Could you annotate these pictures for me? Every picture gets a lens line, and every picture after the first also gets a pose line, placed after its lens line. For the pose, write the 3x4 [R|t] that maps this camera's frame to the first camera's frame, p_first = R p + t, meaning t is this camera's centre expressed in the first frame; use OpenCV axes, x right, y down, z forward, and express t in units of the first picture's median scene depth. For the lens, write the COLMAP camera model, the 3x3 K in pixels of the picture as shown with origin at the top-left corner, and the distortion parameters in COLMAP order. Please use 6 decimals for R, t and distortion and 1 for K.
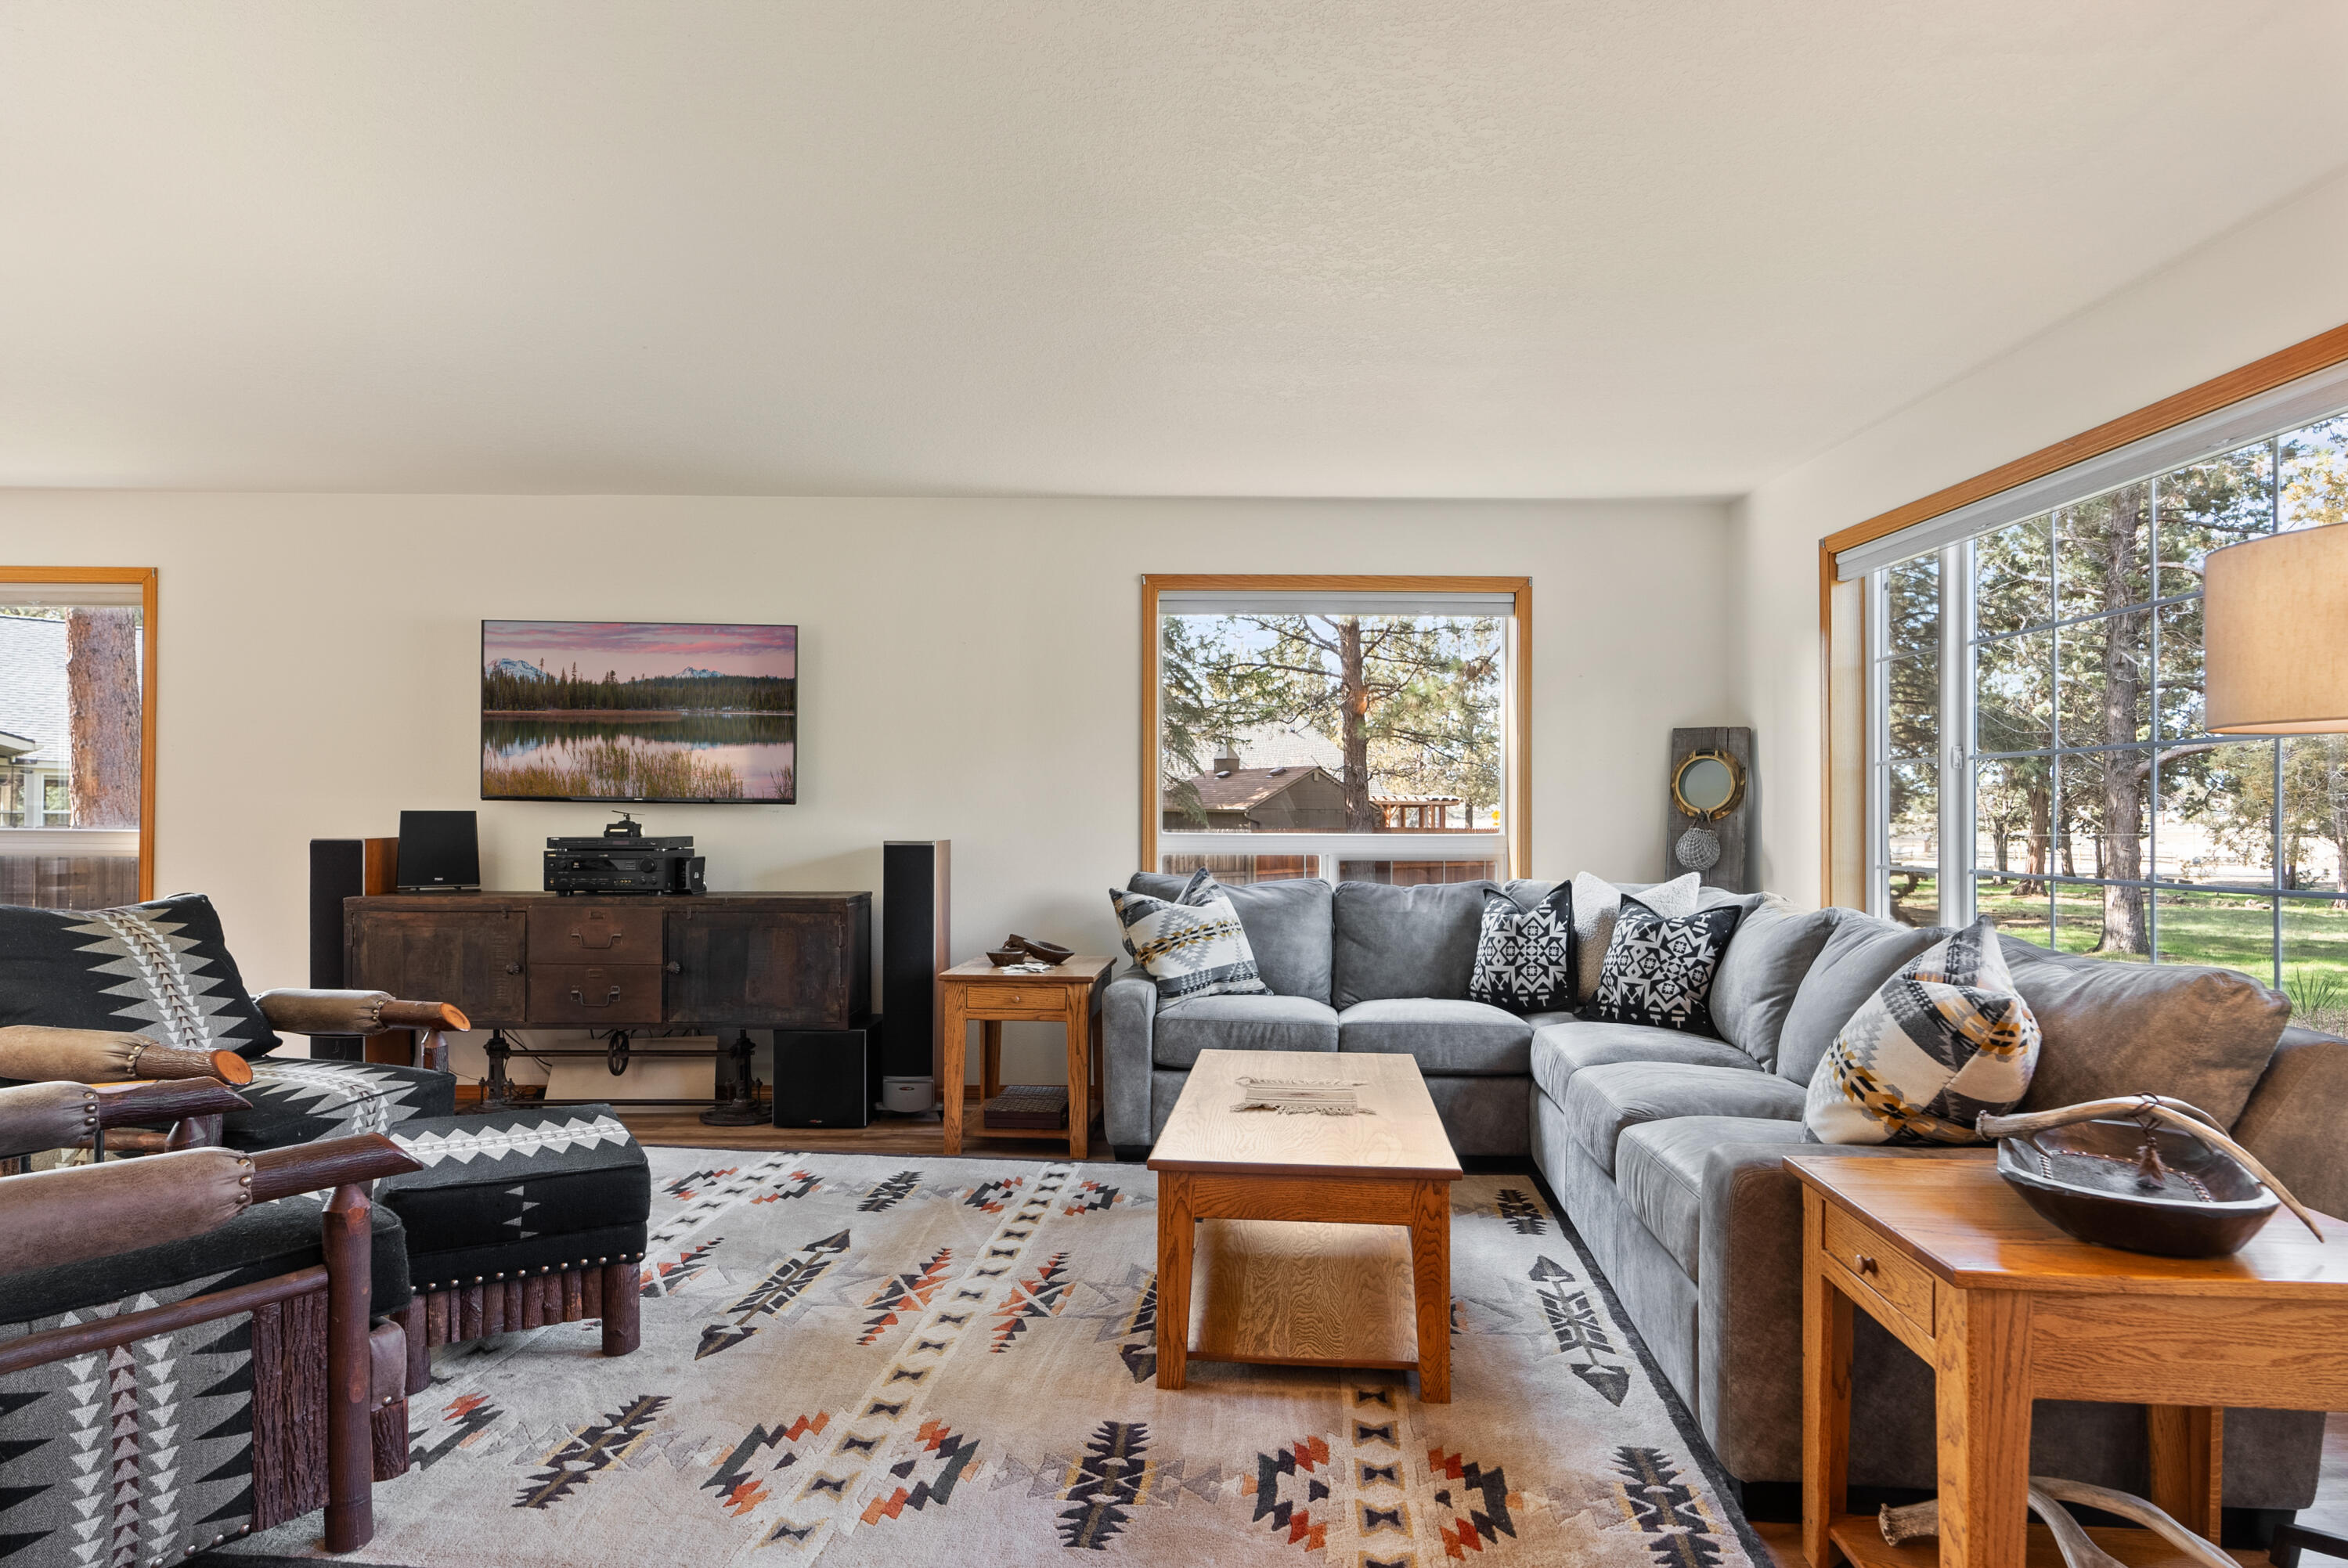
lens RADIAL K [[1315.2, 0, 1175.7], [0, 1315.2, 823.2], [0, 0, 1]] dist [0.001121, 0.000519]
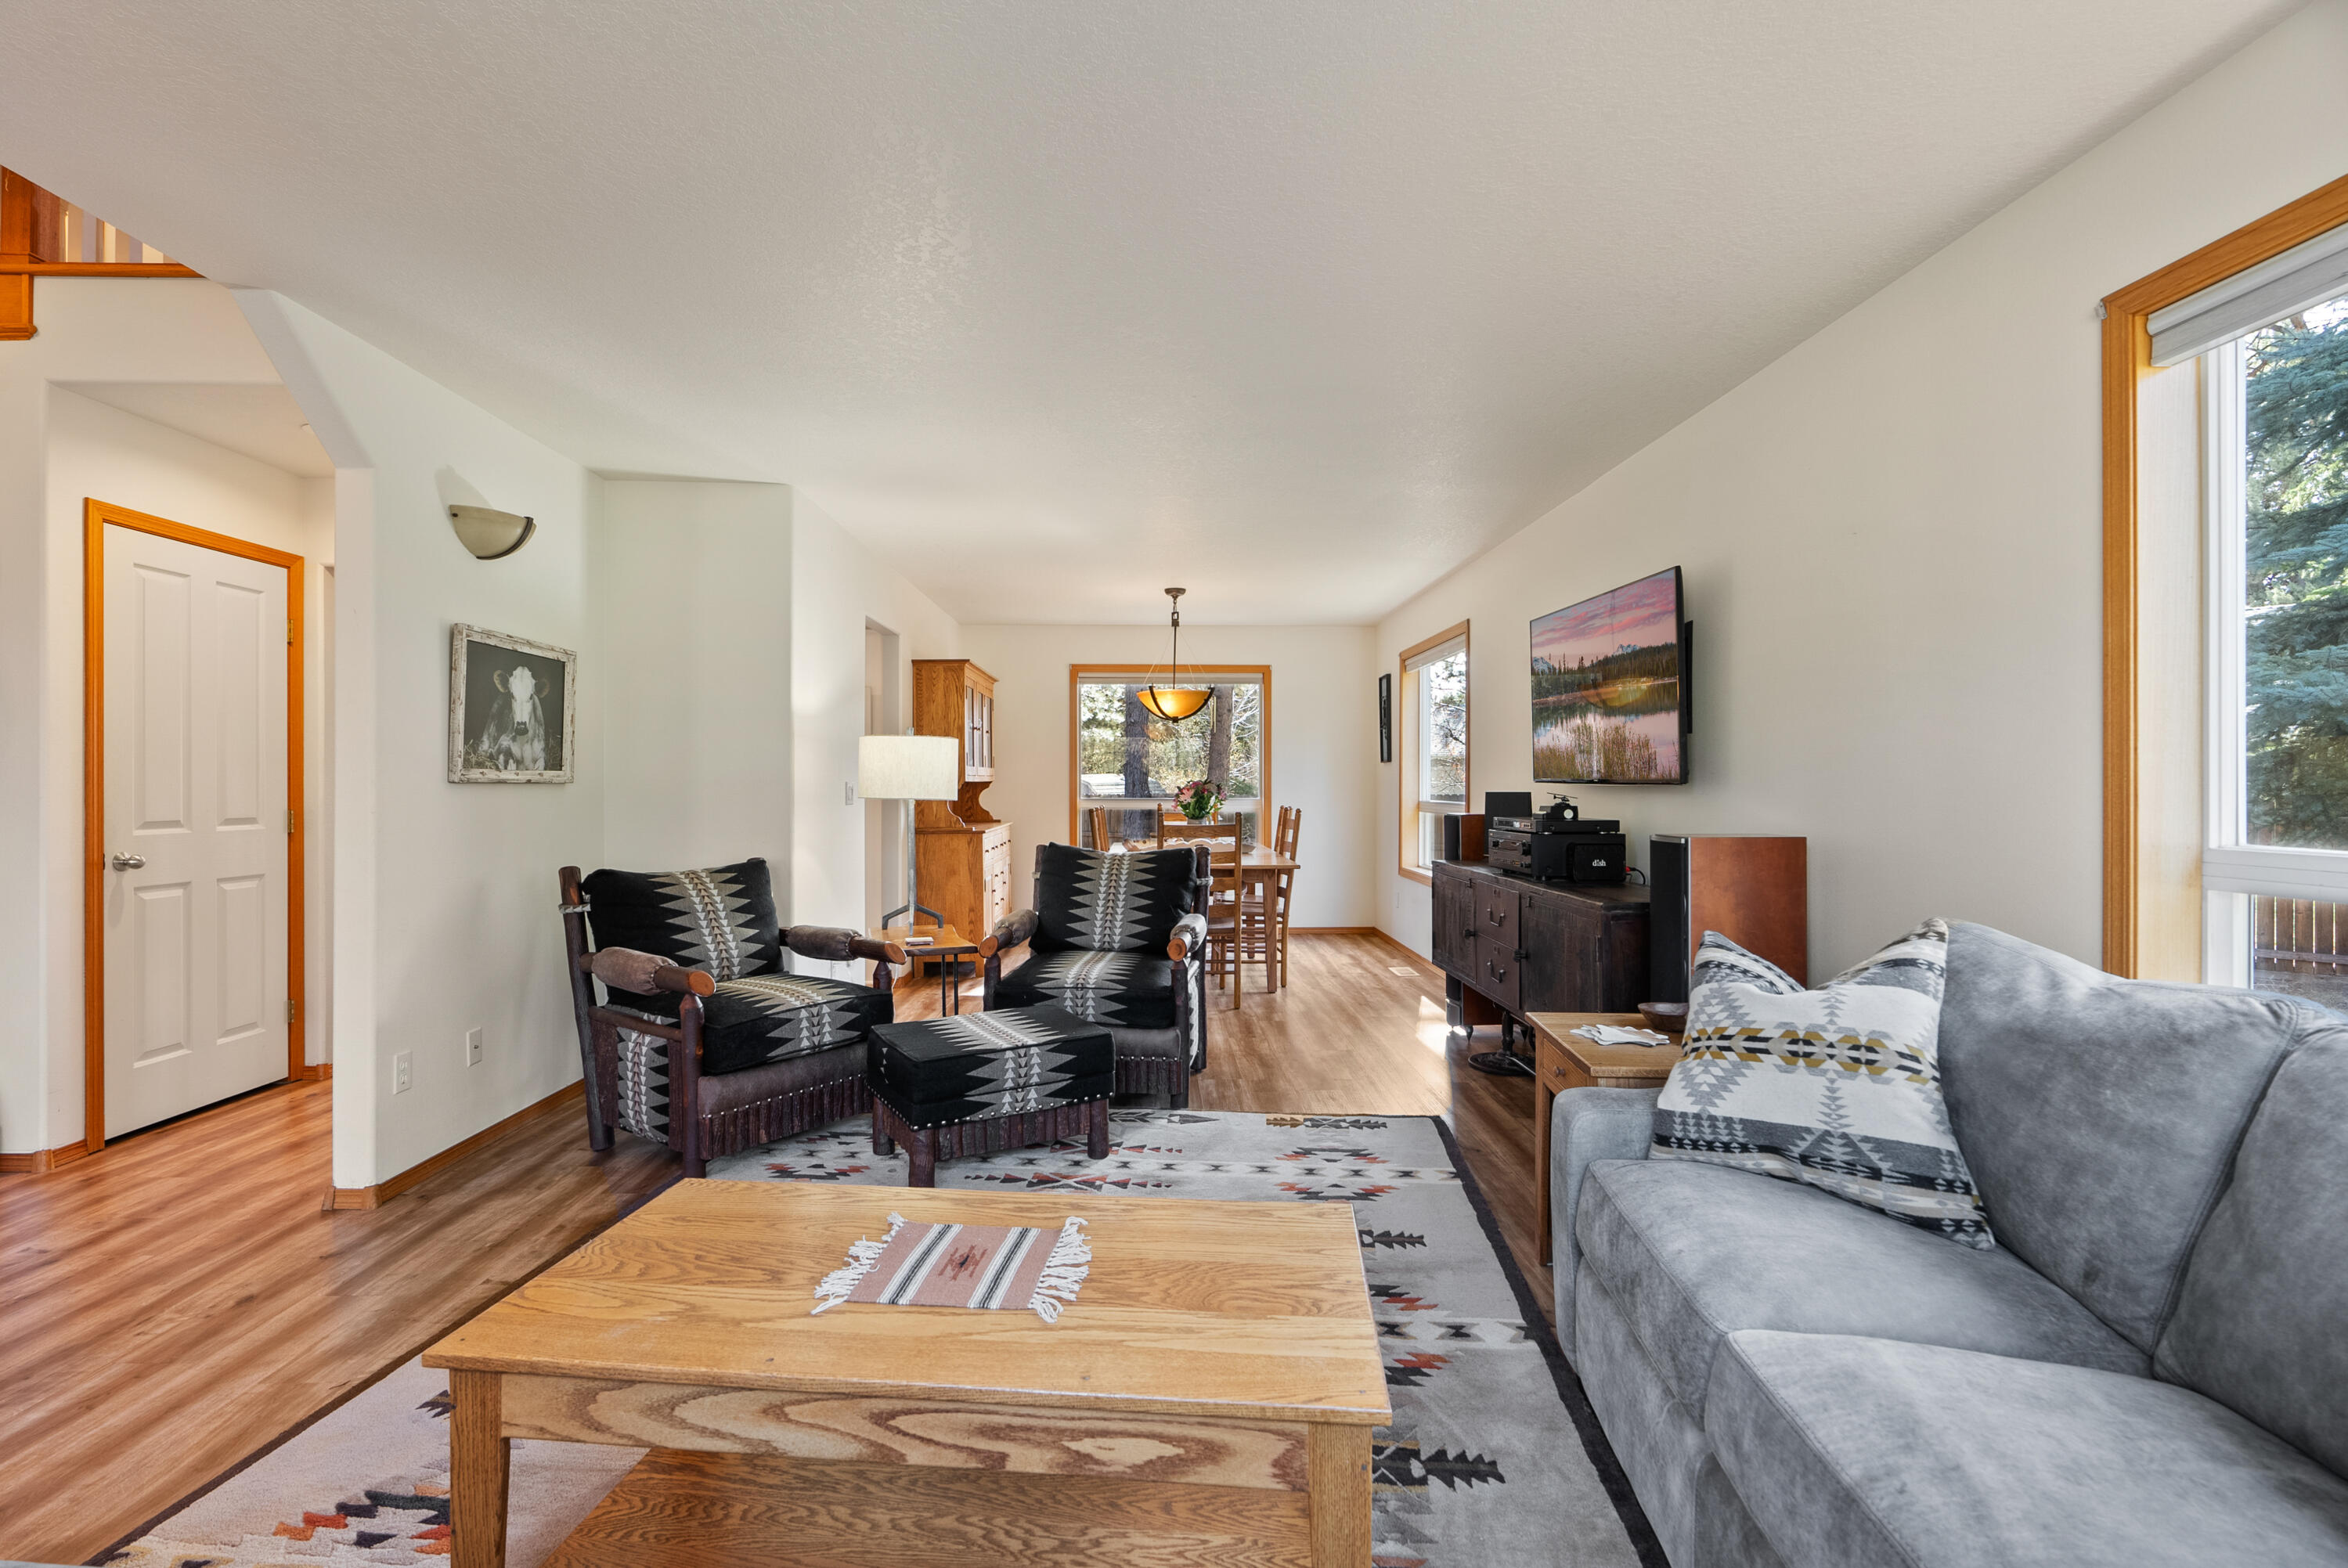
lens RADIAL K [[1053.1, 0, 1174.0], [0, 1053.1, 784.0], [0, 0, 1]] dist [-0.023639, 0.000122]
pose [[-0.023733, -0.010984, -0.999658, 0.485860], [0.004044, 0.999930, -0.011083, -0.012946], [0.999710, -0.004306, -0.023687, 0.914694]]
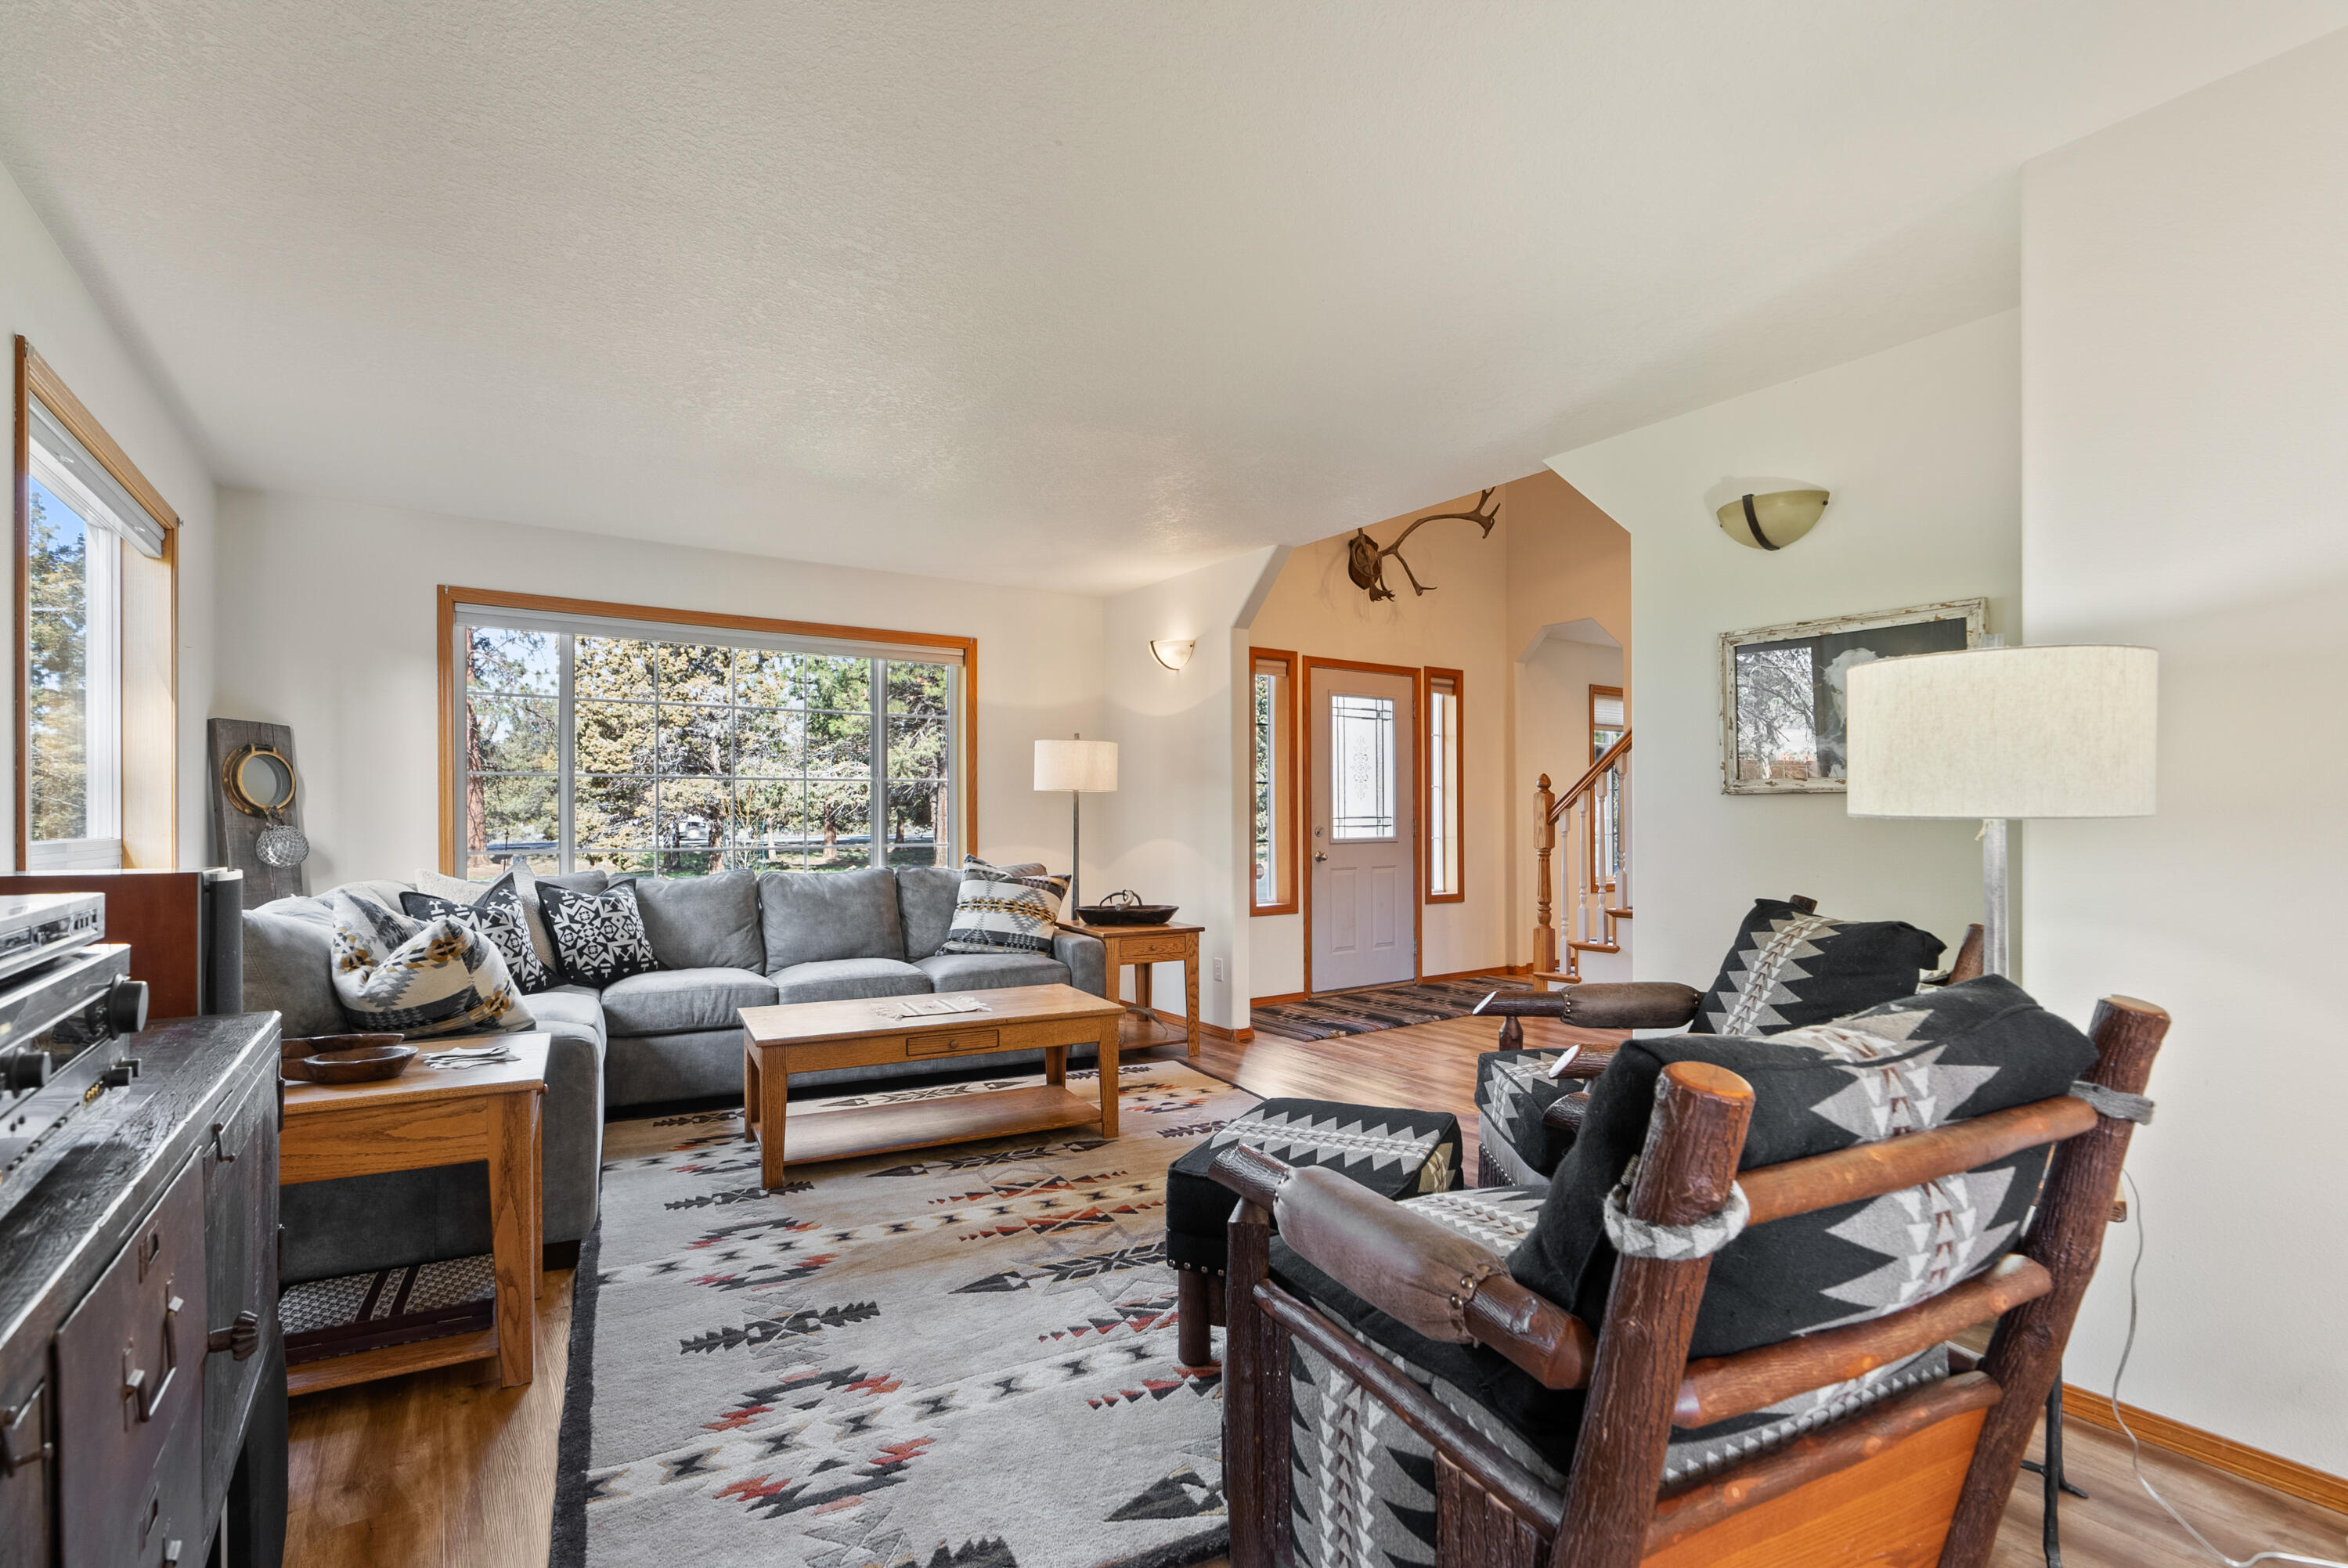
lens RADIAL K [[1010.8, 0, 1172.1], [0, 1010.8, 813.7], [0, 0, 1]] dist [-0.000513, 0.000007]
pose [[-0.536823, -0.005177, 0.843679, -0.821978], [-0.000562, 0.999983, 0.005778, -0.014486], [-0.843695, 0.002627, -0.536817, 1.131815]]
